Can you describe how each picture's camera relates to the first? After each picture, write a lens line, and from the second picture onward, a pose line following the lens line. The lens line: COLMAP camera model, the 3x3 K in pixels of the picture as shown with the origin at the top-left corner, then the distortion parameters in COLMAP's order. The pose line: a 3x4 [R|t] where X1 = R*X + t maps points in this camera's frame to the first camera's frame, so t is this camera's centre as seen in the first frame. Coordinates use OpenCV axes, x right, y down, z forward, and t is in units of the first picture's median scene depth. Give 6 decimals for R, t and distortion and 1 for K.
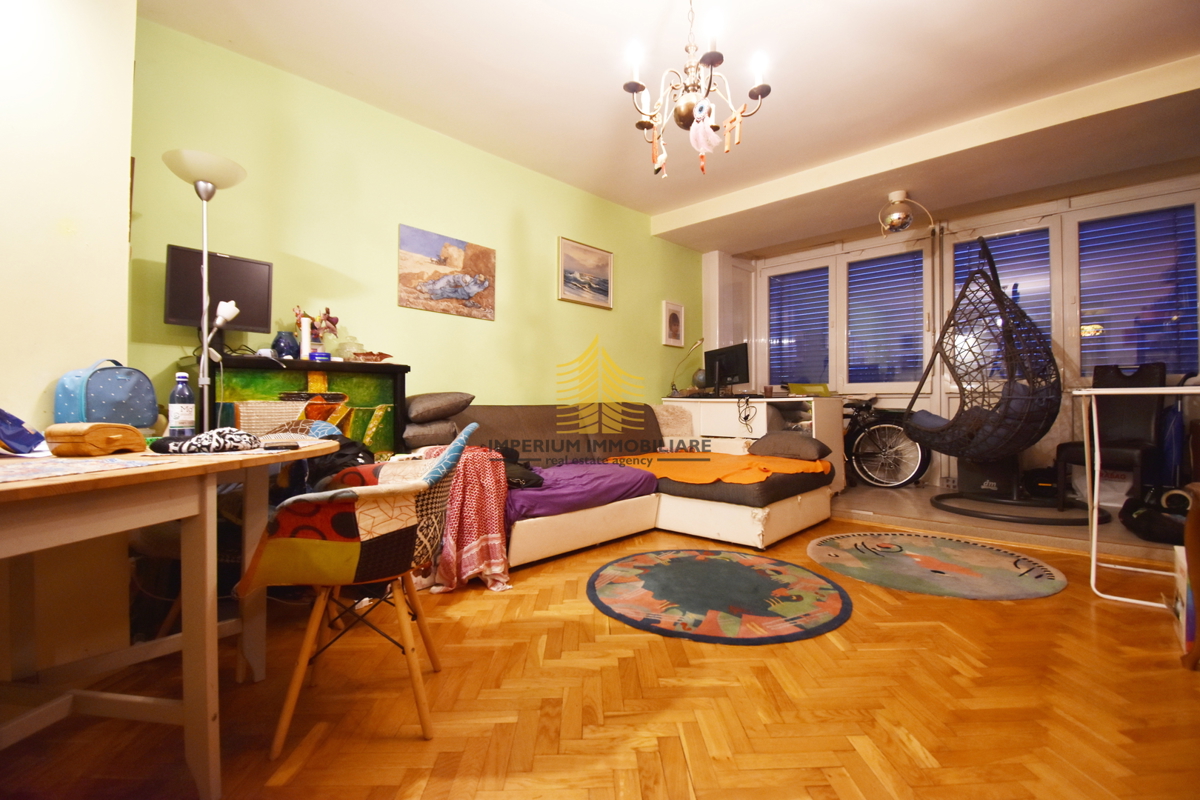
lens RADIAL K [[541.3, 0, 600.0], [0, 541.3, 400.0], [0, 0, 1]] dist [0.025495, -0.022914]
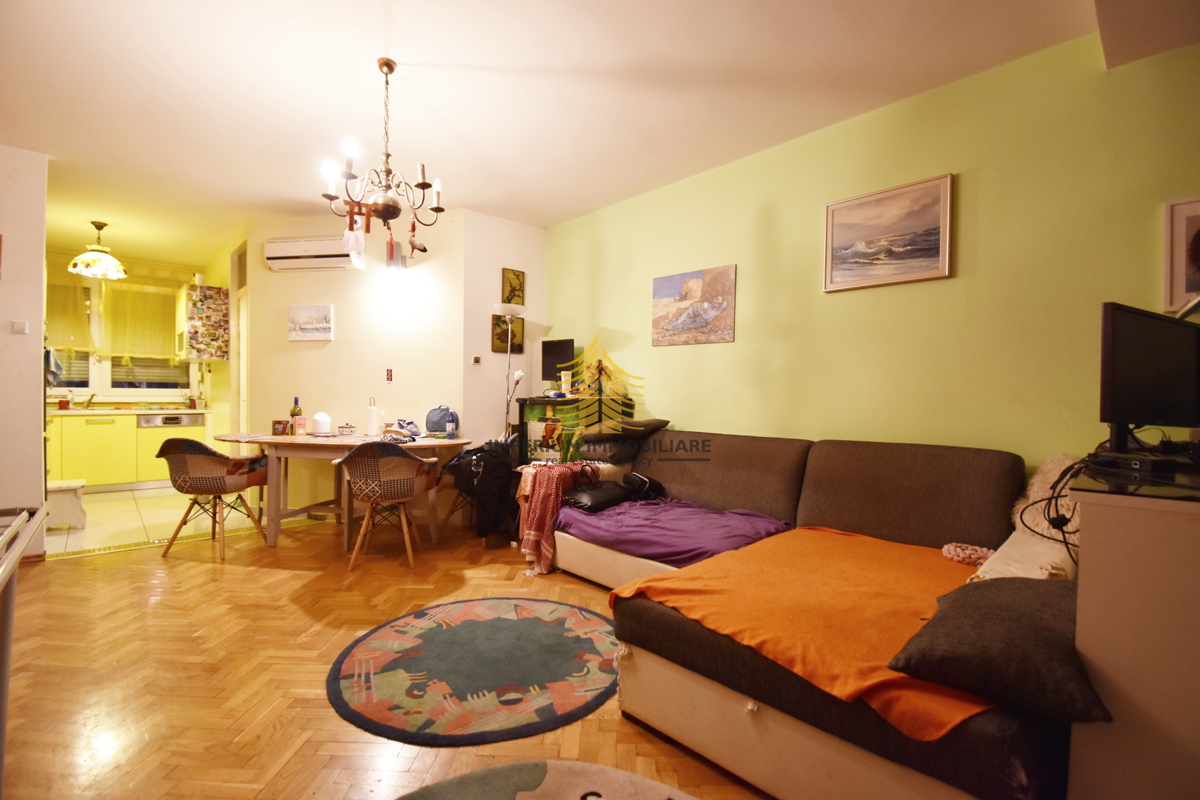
lens RADIAL K [[529.0, 0, 604.8], [0, 529.0, 399.5], [0, 0, 1]] dist [0.017647, -0.022244]
pose [[-0.054887, 0.010737, -0.998435, 1.019593], [-0.001700, 0.999940, 0.010846, -0.081649], [0.998491, 0.002292, -0.054866, 1.184378]]
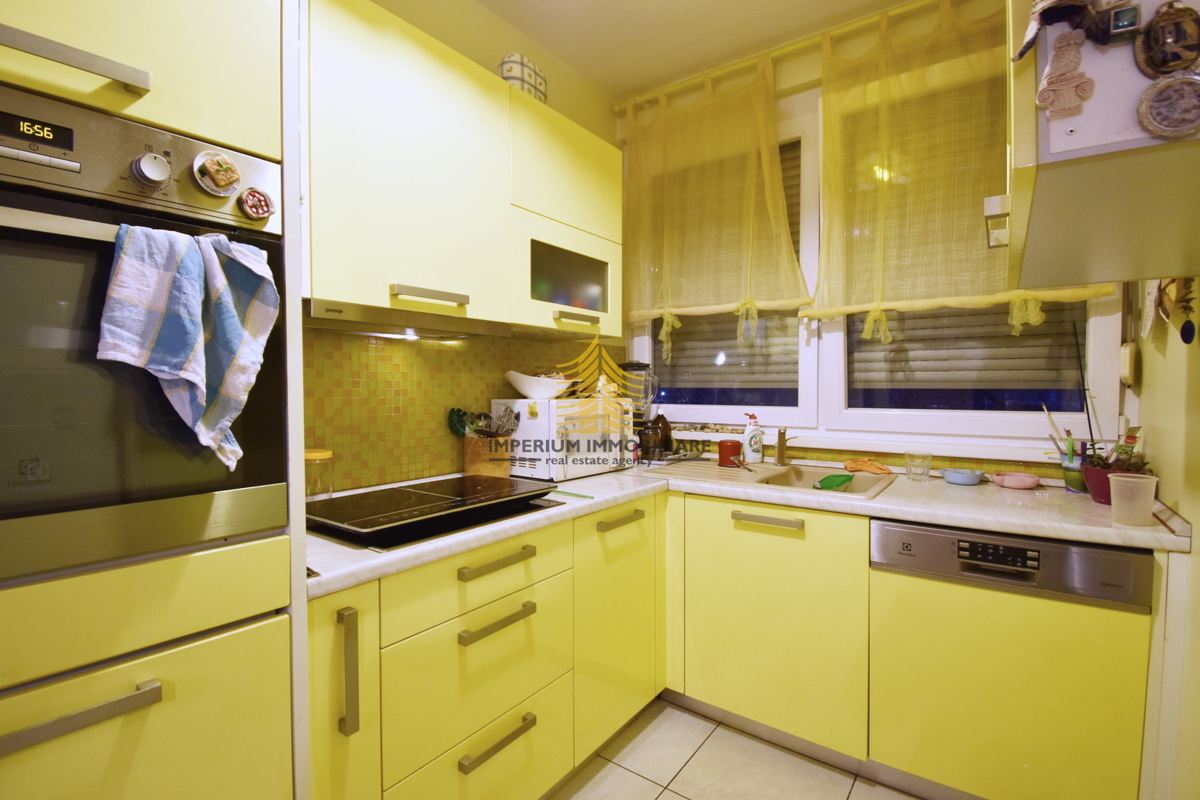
lens RADIAL K [[555.1, 0, 604.2], [0, 555.1, 398.9], [0, 0, 1]] dist [0.025641, -0.025862]
pose [[-0.992143, 0.006621, -0.124935, -0.683667], [0.004499, 0.999841, 0.017252, -0.132777], [0.125029, 0.016554, -0.992015, -0.288103]]
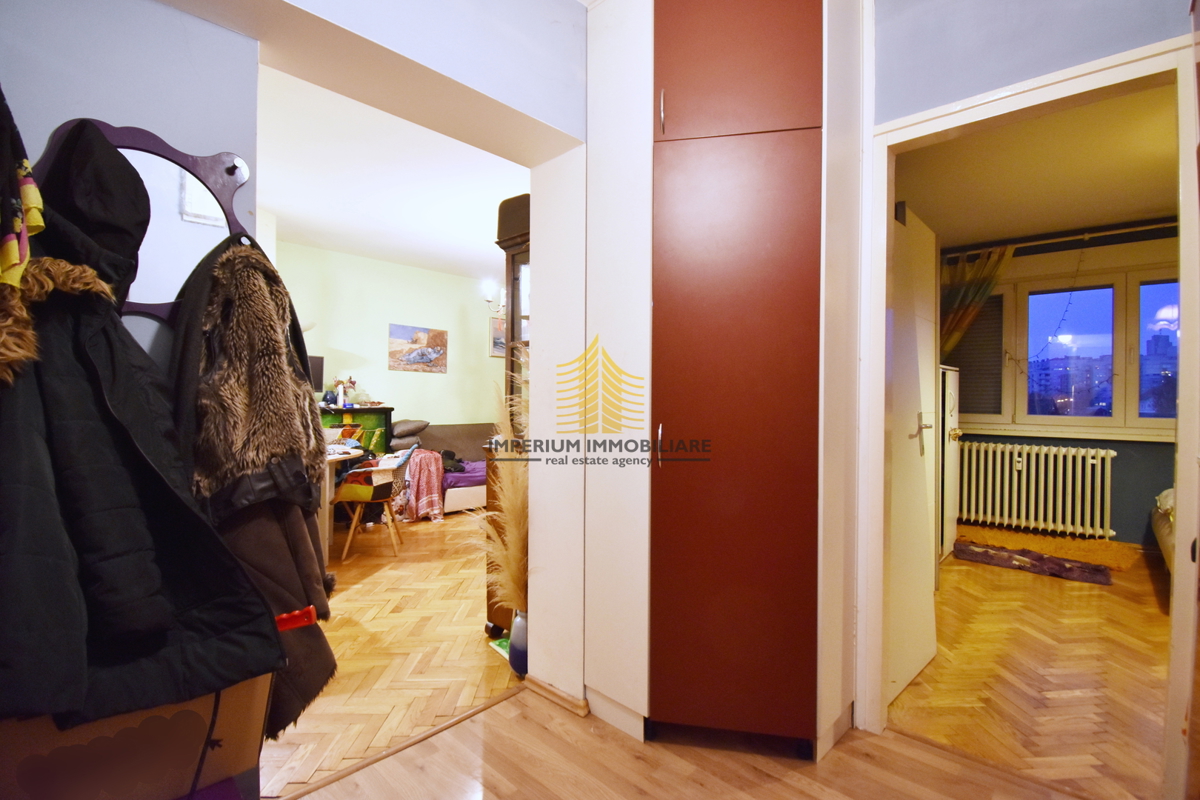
lens RADIAL K [[555.1, 0, 604.2], [0, 555.1, 398.9], [0, 0, 1]] dist [0.025641, -0.025862]
pose [[0.999911, 0.009172, 0.009639, 0.389406], [-0.009271, 0.999905, 0.010212, -0.127749], [-0.009545, -0.010301, 0.999901, -1.015352]]
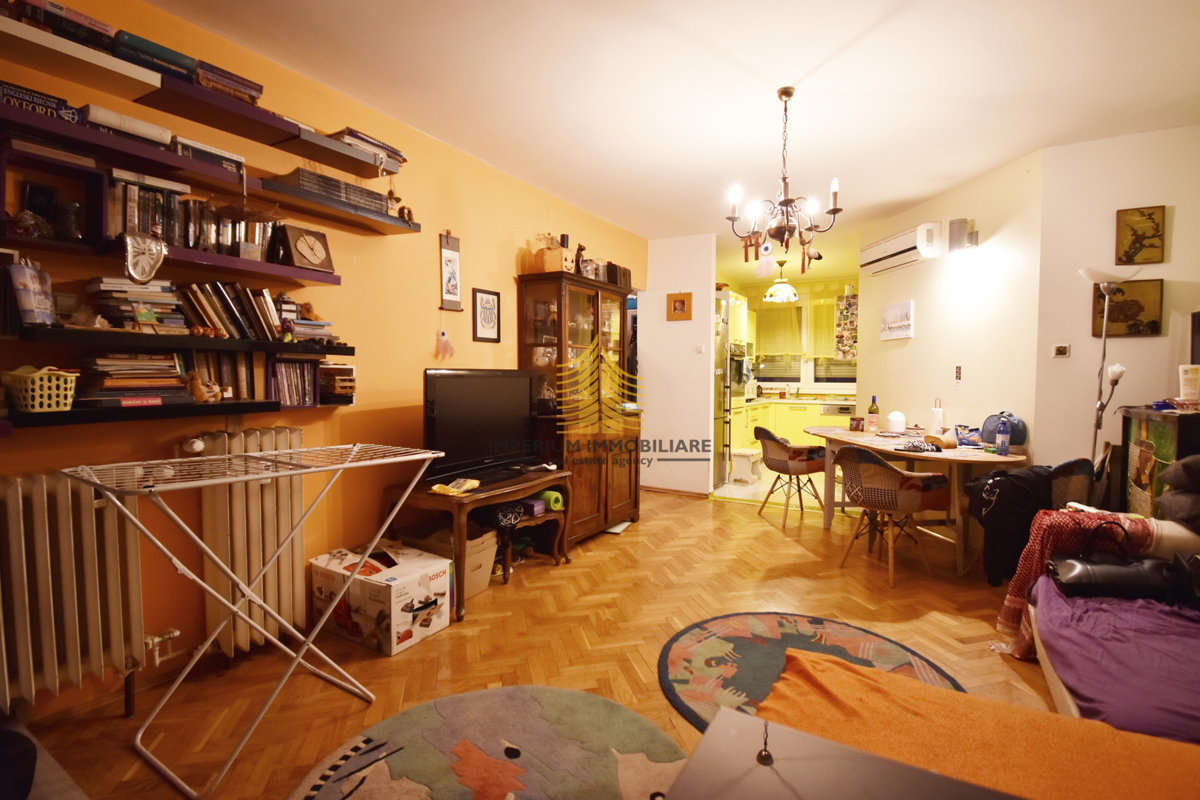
lens RADIAL K [[555.1, 0, 604.2], [0, 555.1, 398.9], [0, 0, 1]] dist [0.025641, -0.025862]
pose [[-0.975313, 0.009668, -0.220614, 0.677090], [0.001932, 0.999376, 0.035255, -0.124247], [0.220817, 0.033958, -0.974724, 1.699010]]
